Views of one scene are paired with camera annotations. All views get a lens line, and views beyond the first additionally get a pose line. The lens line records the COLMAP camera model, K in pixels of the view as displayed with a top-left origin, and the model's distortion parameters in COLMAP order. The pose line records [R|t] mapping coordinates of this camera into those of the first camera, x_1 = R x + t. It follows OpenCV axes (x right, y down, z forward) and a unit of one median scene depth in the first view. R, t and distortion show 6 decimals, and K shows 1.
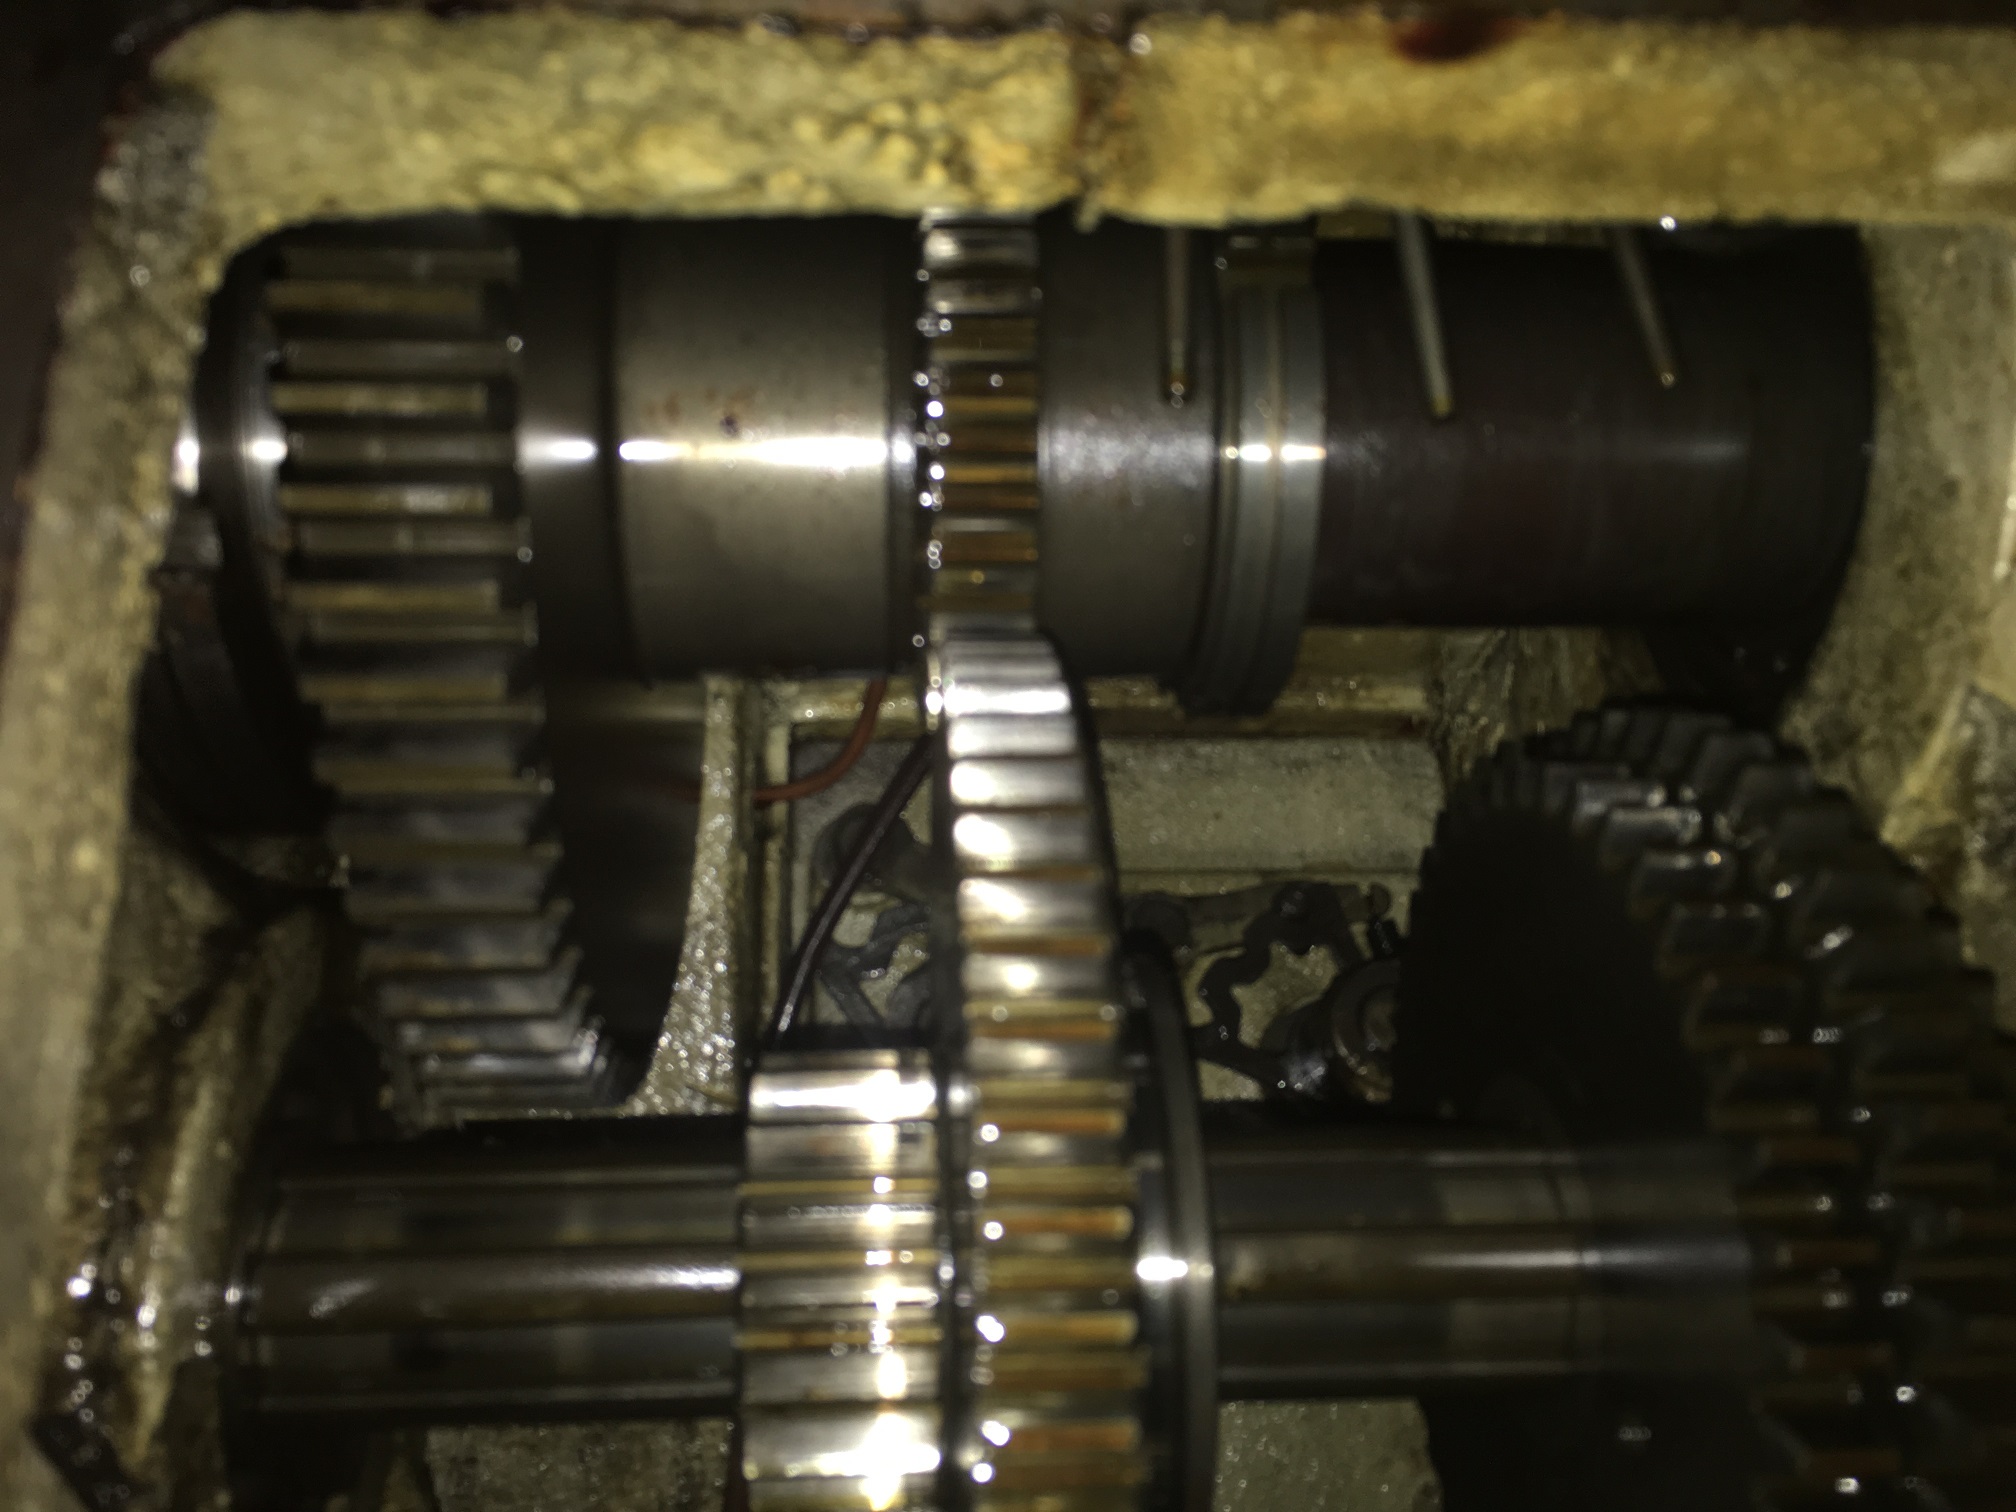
lens RADIAL K [[1687.2, 0, 1009.7], [0, 1687.2, 741.1], [0, 0, 1]] dist [0.074456, -0.102773]
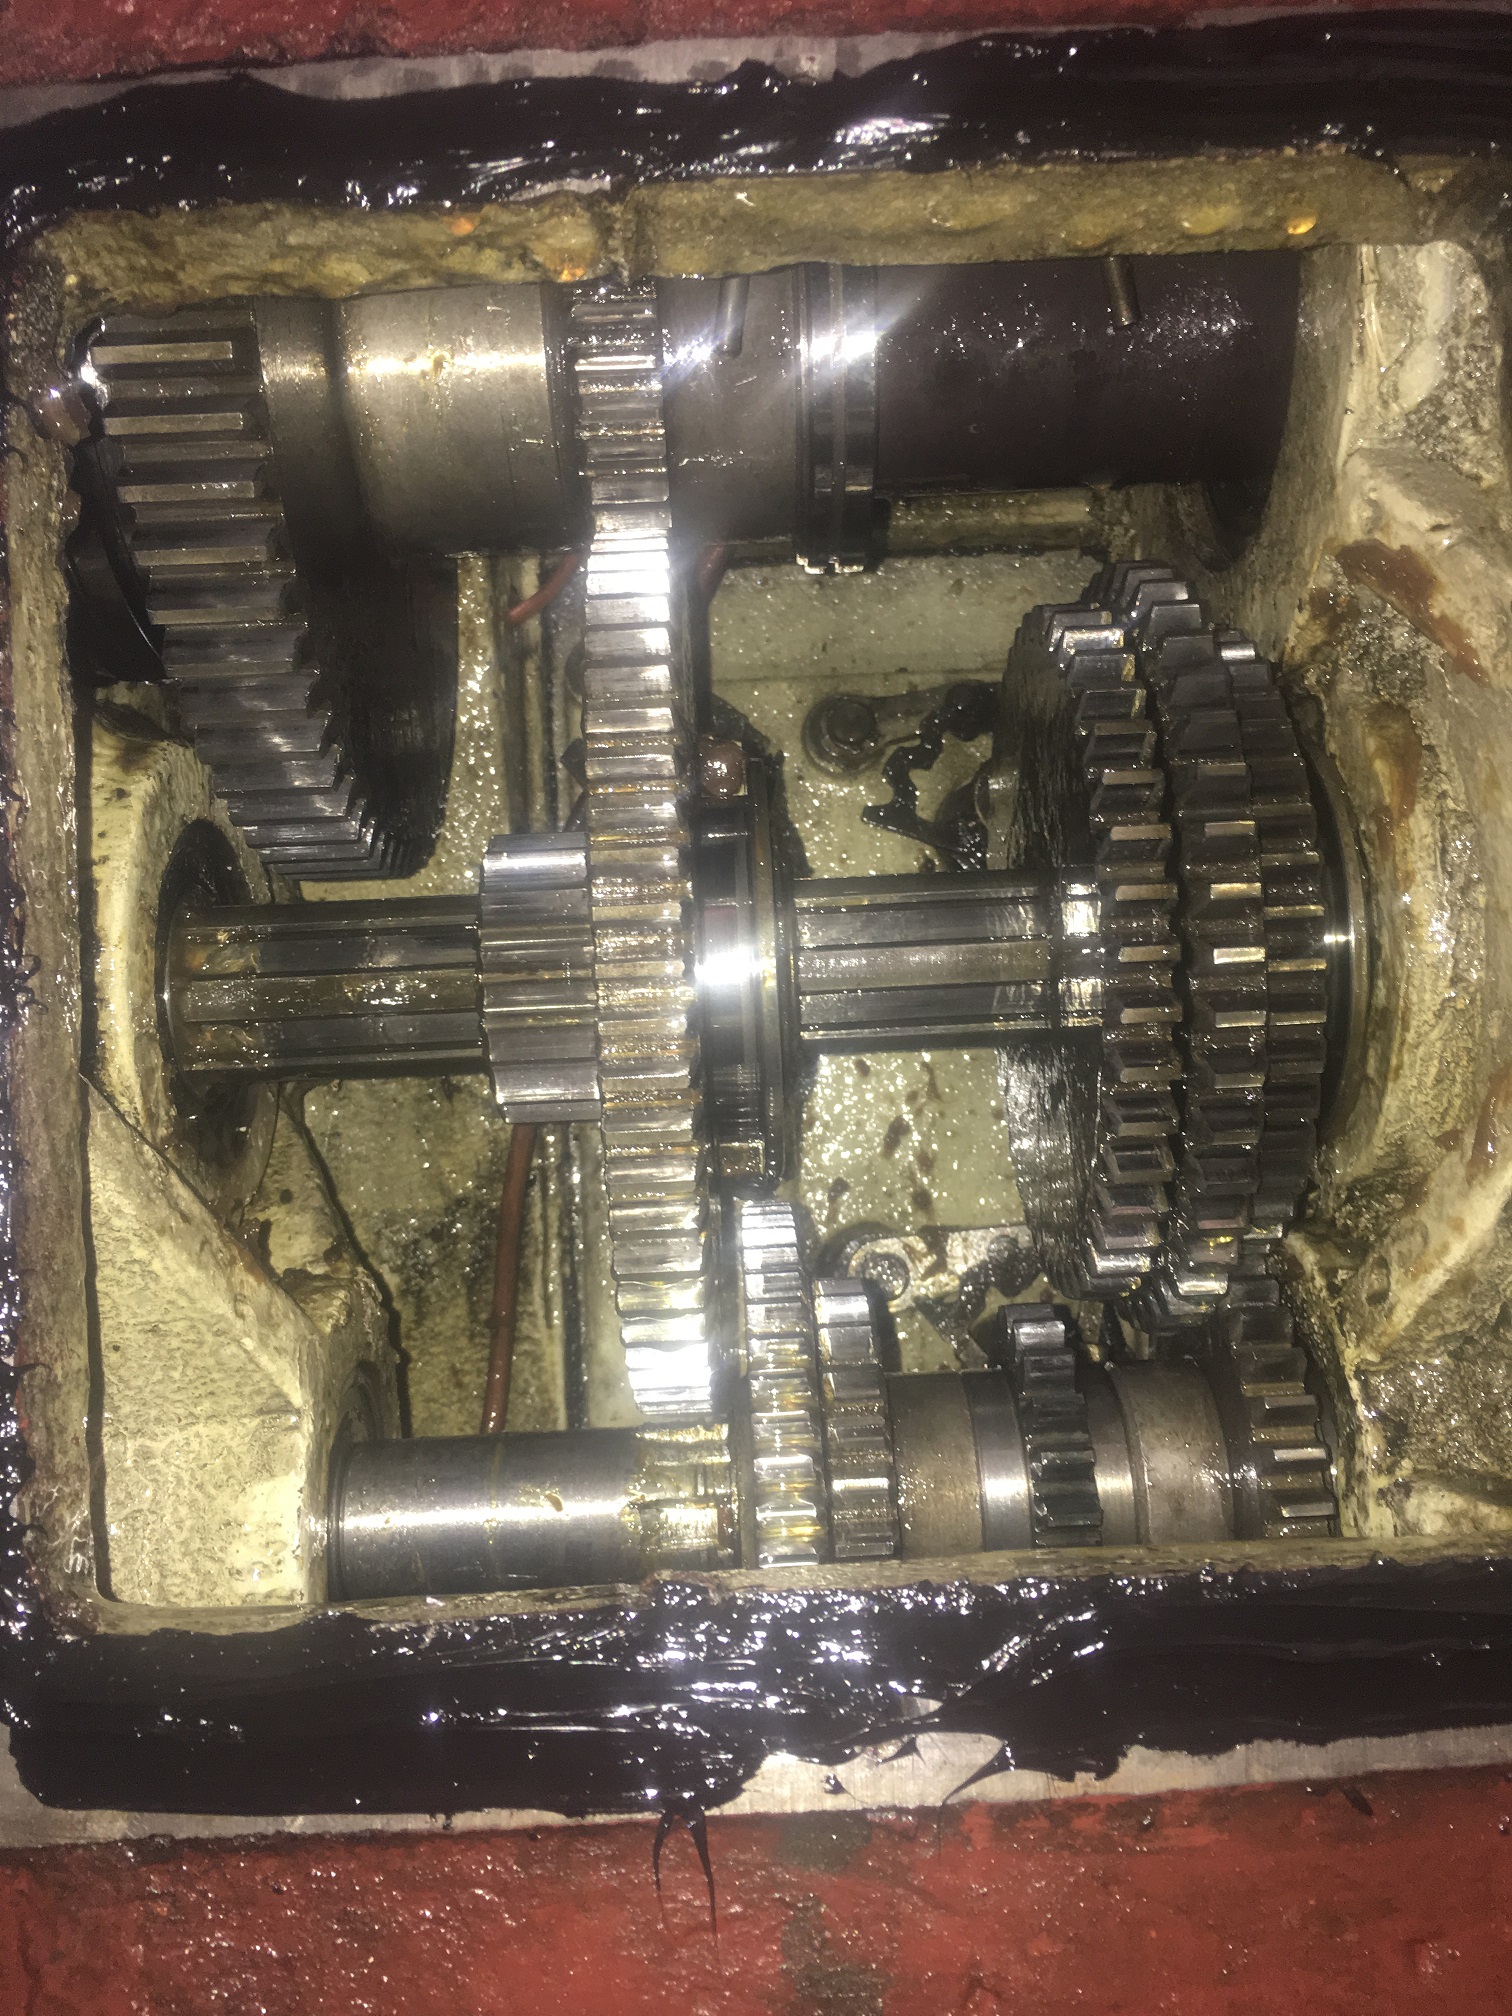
lens RADIAL K [[1687.2, 0, 771.3], [0, 1687.2, 1014.5], [0, 0, 1]] dist [0.074456, -0.102773]
pose [[0.998788, -0.026698, -0.041355, 0.079329], [0.037408, 0.957751, 0.285154, -0.039827], [0.031995, -0.286355, 0.957589, -0.228454]]
